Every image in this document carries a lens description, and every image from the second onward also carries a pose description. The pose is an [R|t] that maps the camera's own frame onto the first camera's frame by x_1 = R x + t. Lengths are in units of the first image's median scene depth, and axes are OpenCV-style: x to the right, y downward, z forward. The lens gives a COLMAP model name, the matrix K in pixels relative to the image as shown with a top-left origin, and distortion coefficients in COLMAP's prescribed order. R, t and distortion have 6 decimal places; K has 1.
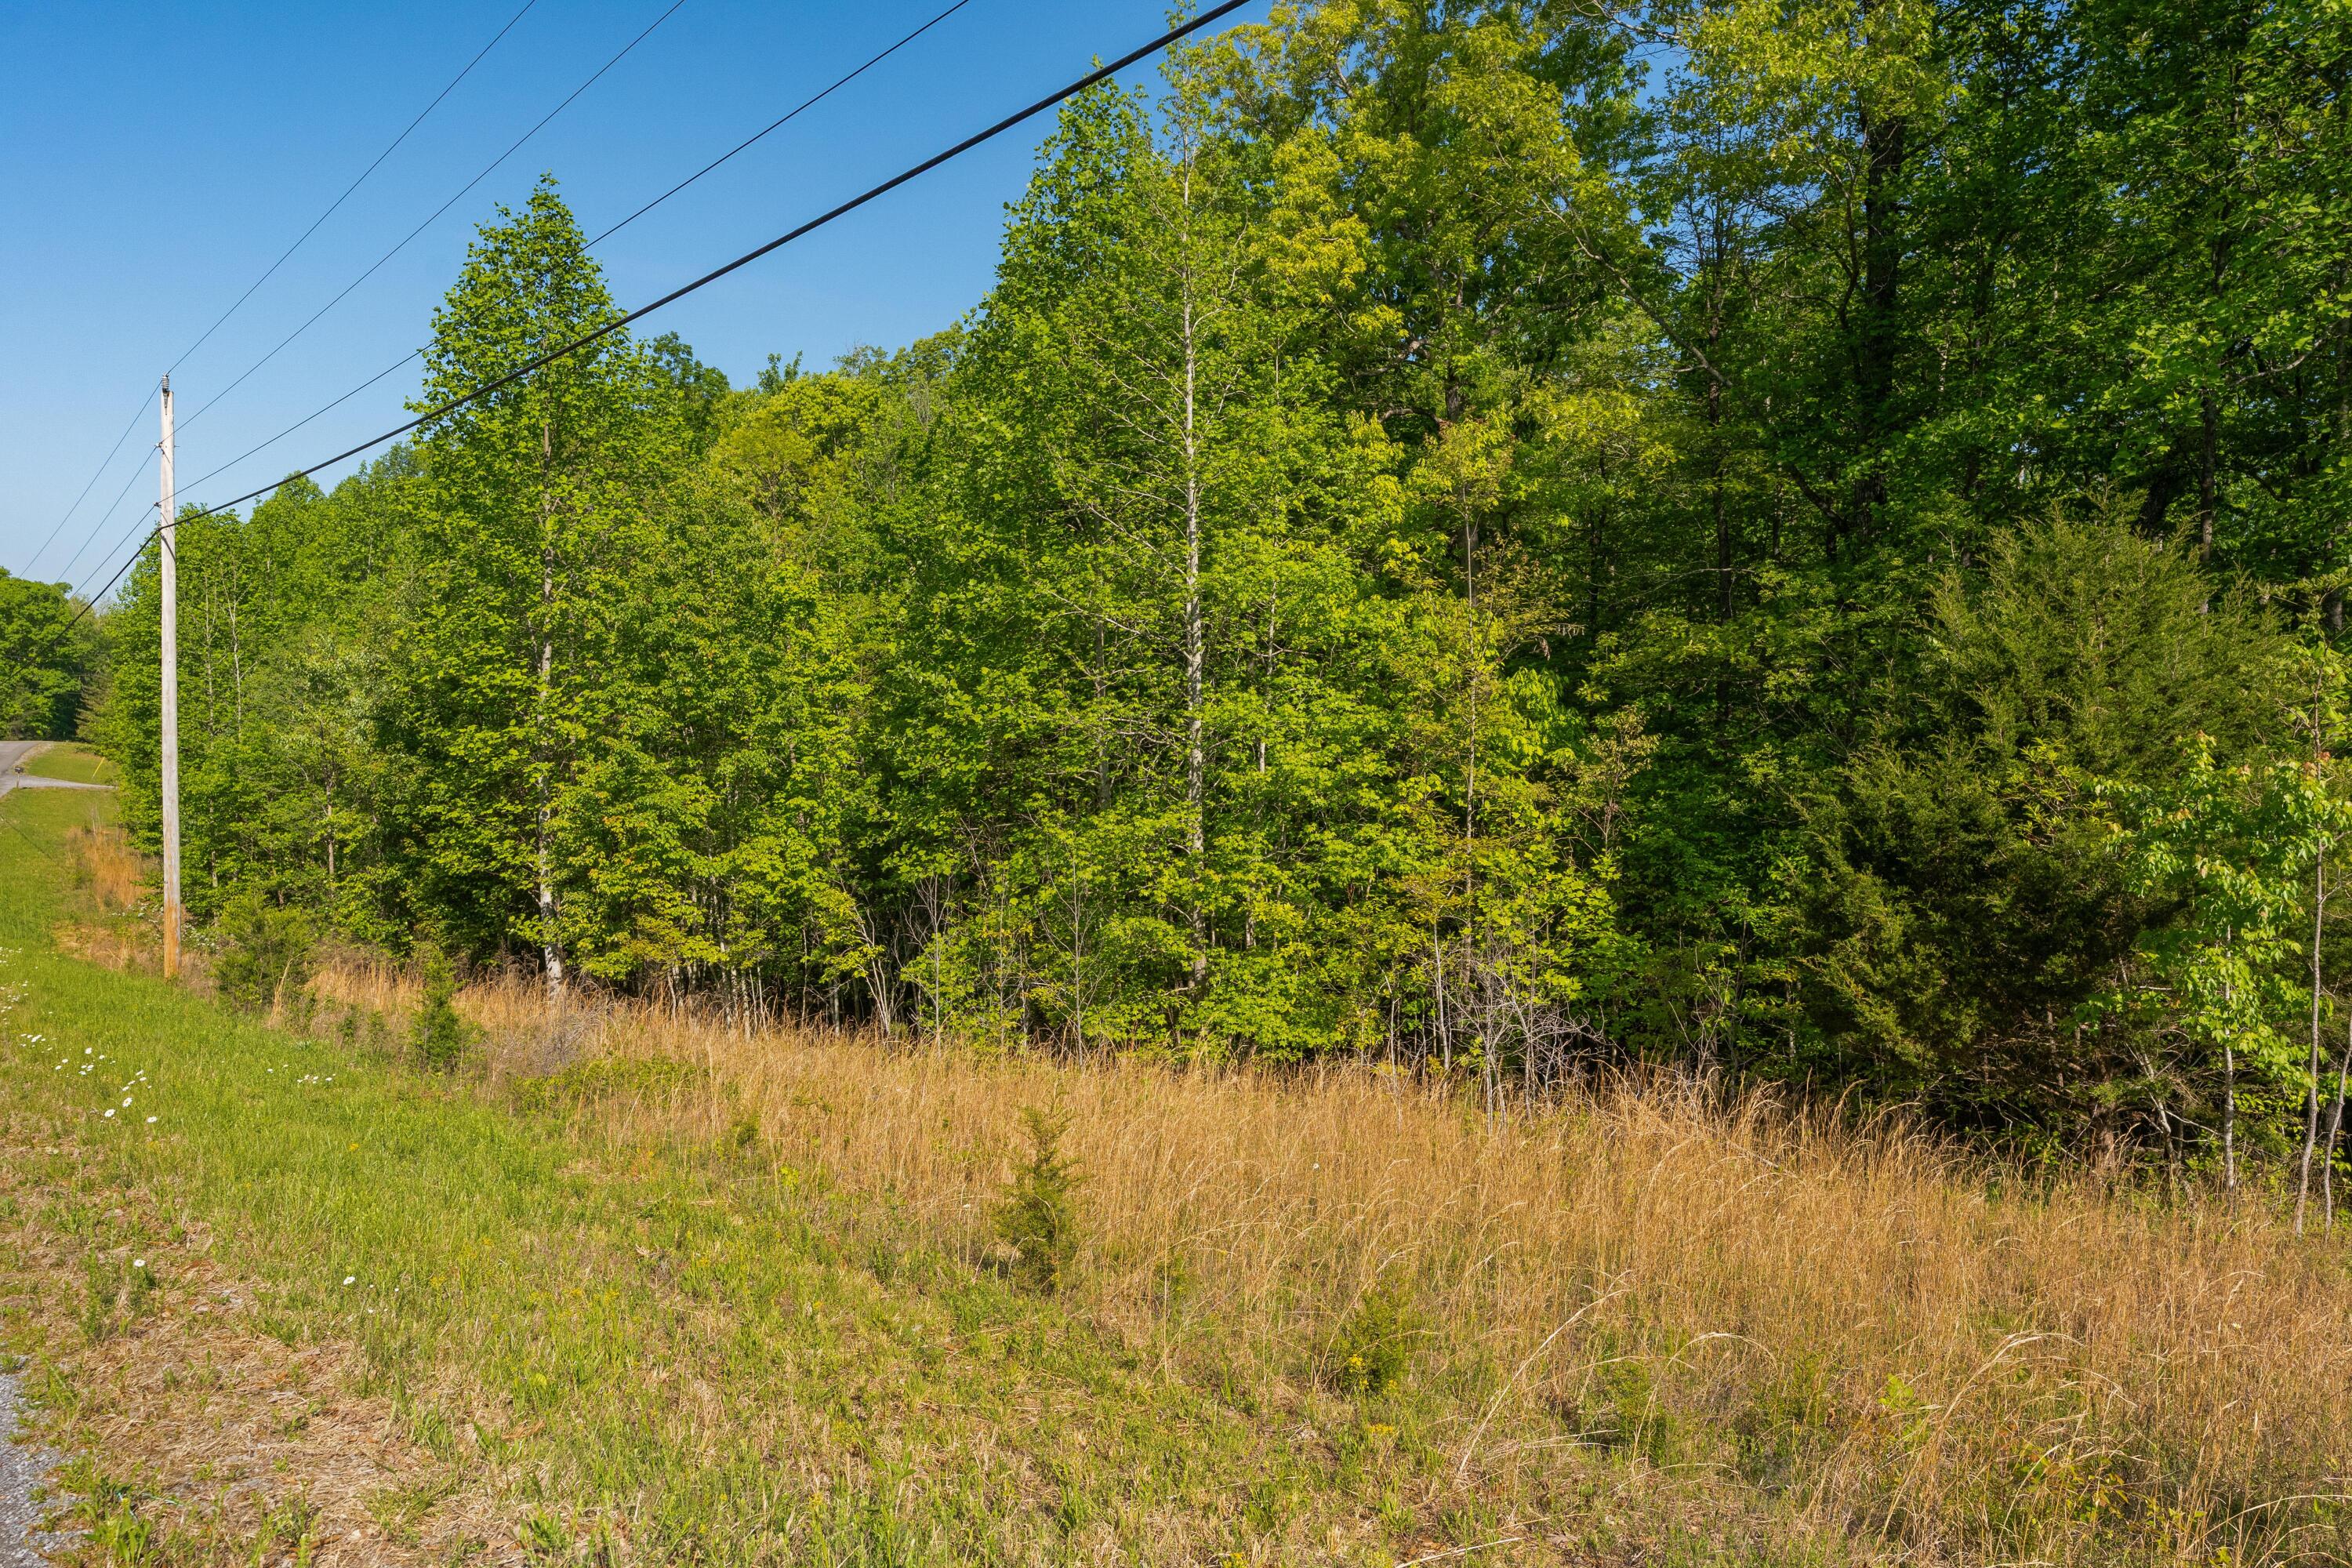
lens RADIAL K [[1559.6, 0, 1163.0], [0, 1559.6, 781.5], [0, 0, 1]] dist [-0.002022, -0.002364]
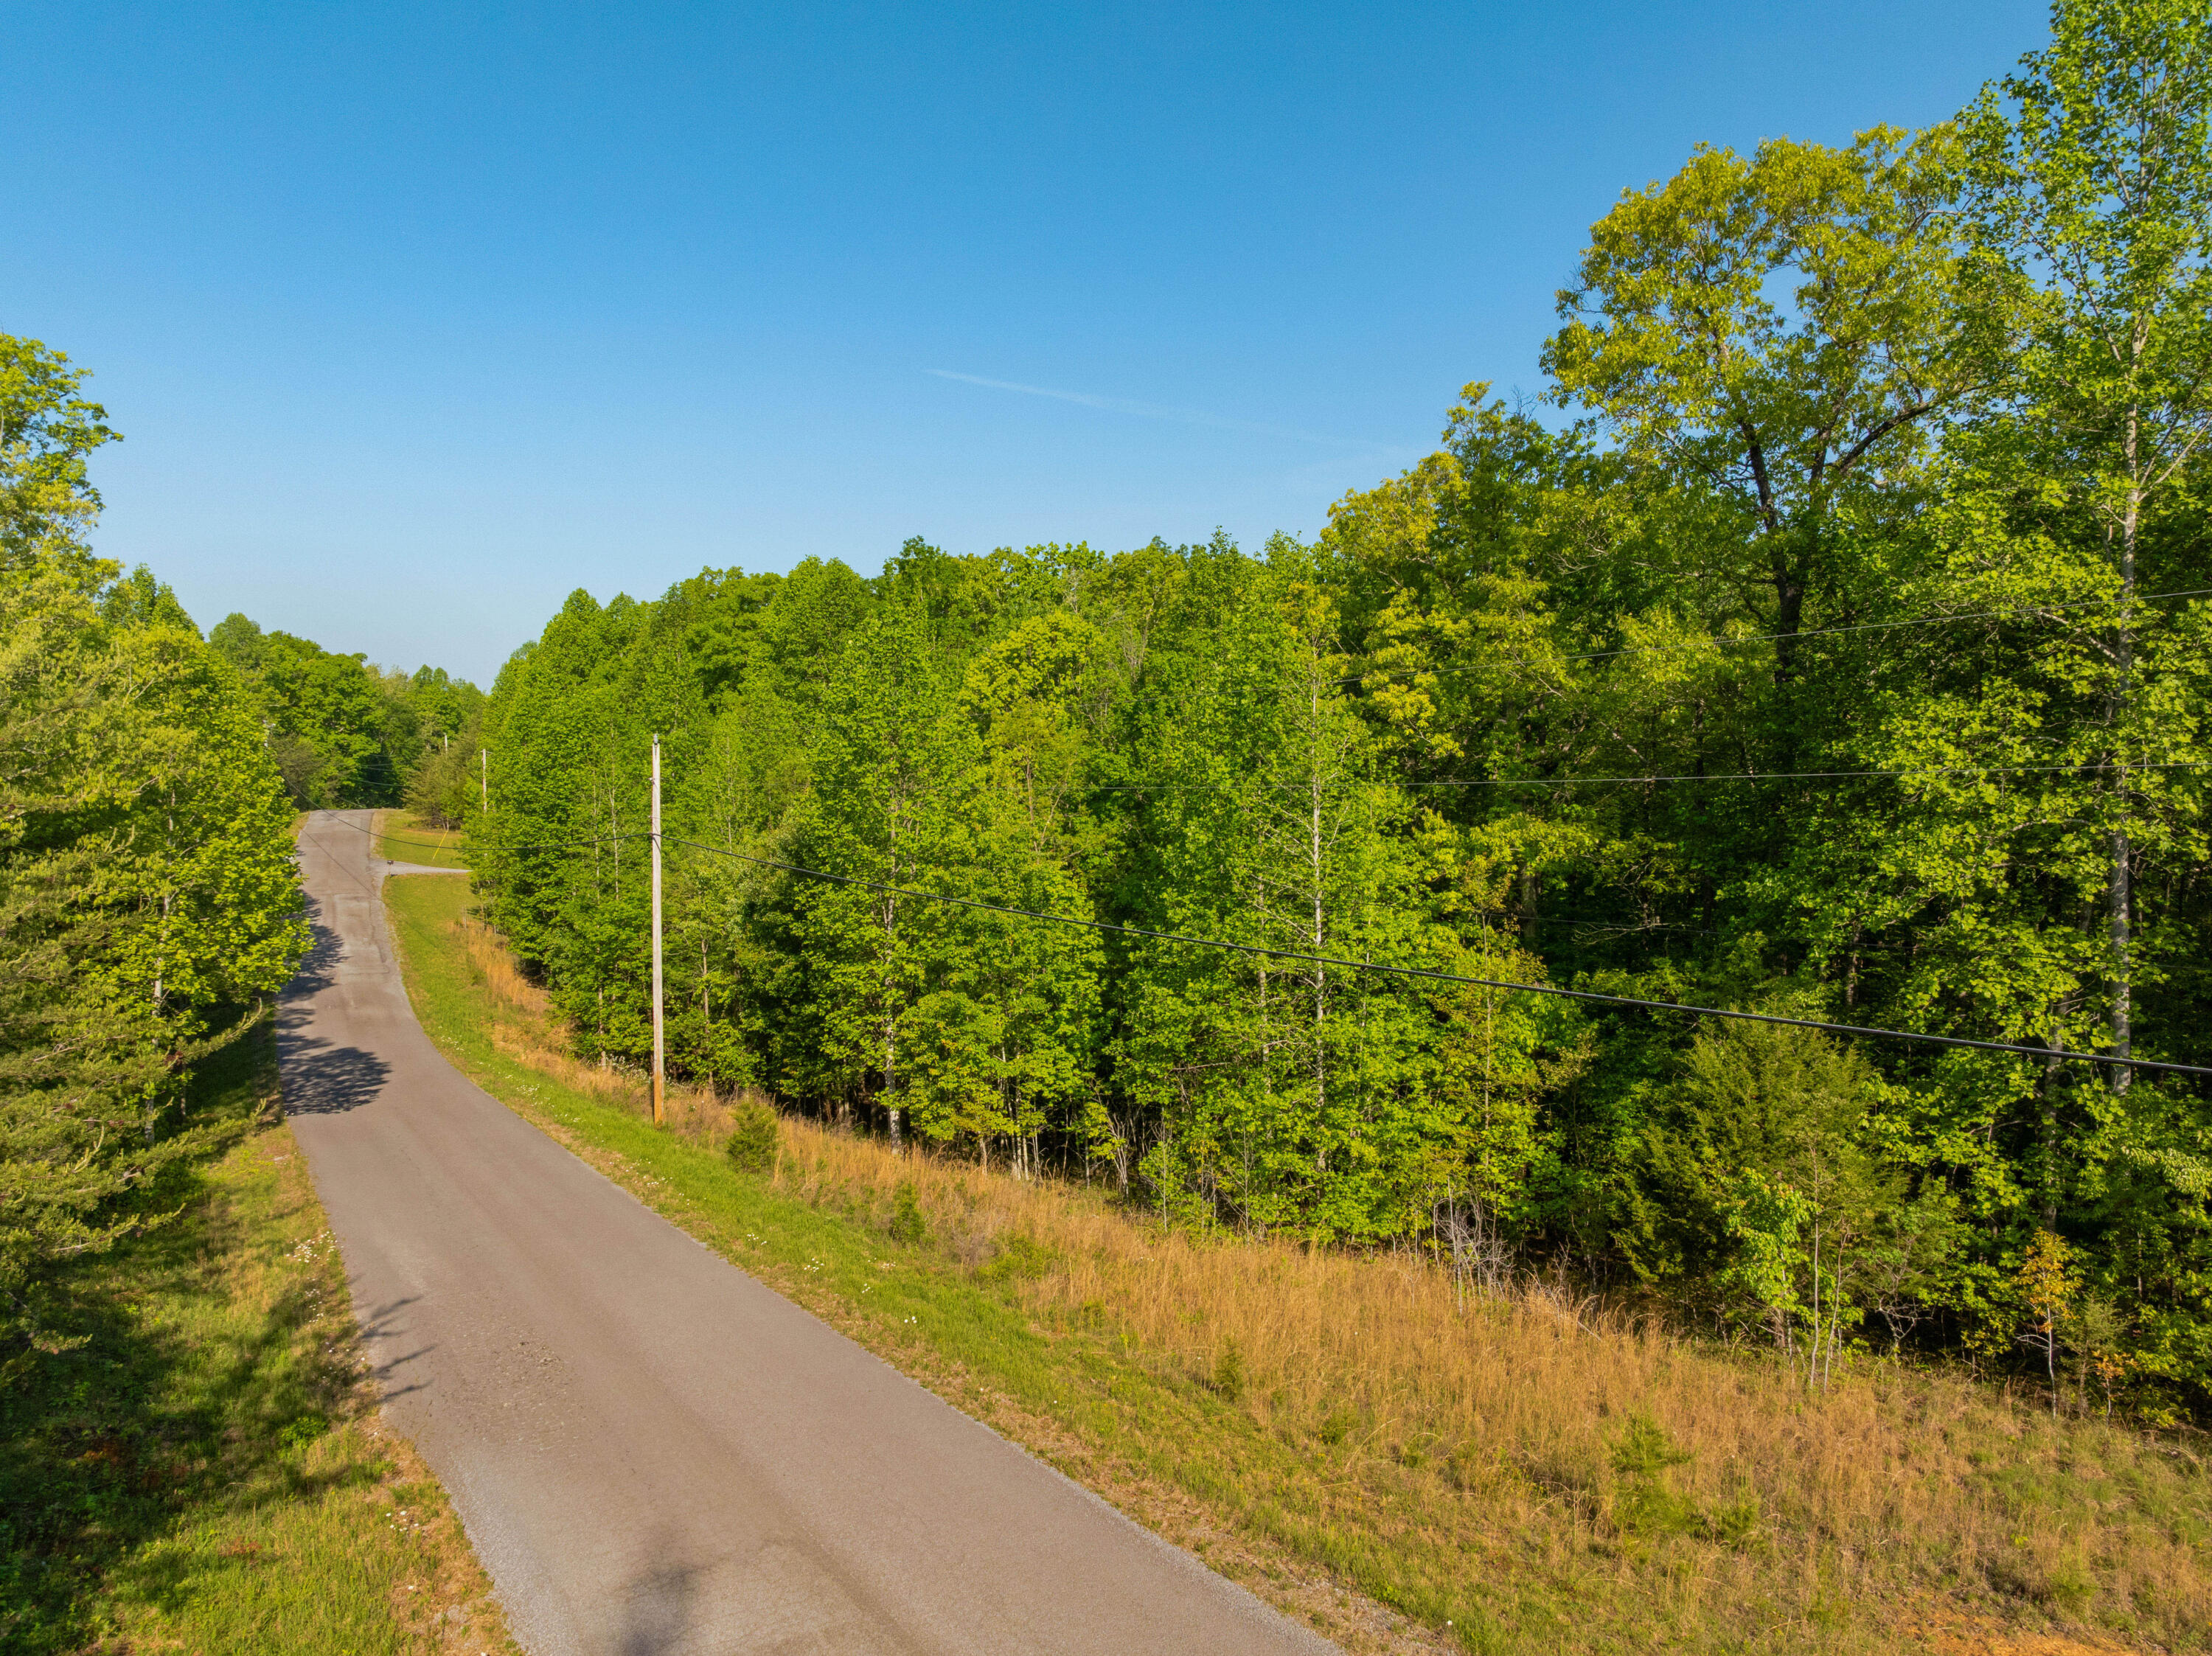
lens RADIAL K [[1568.8, 0, 1112.3], [0, 1568.8, 833.1], [0, 0, 1]] dist [-0.039943, 0.001155]
pose [[0.989663, 0.002112, -0.143398, 0.036016], [0.001265, 0.999724, 0.023456, -0.243425], [0.143408, -0.023395, 0.989387, -0.572373]]
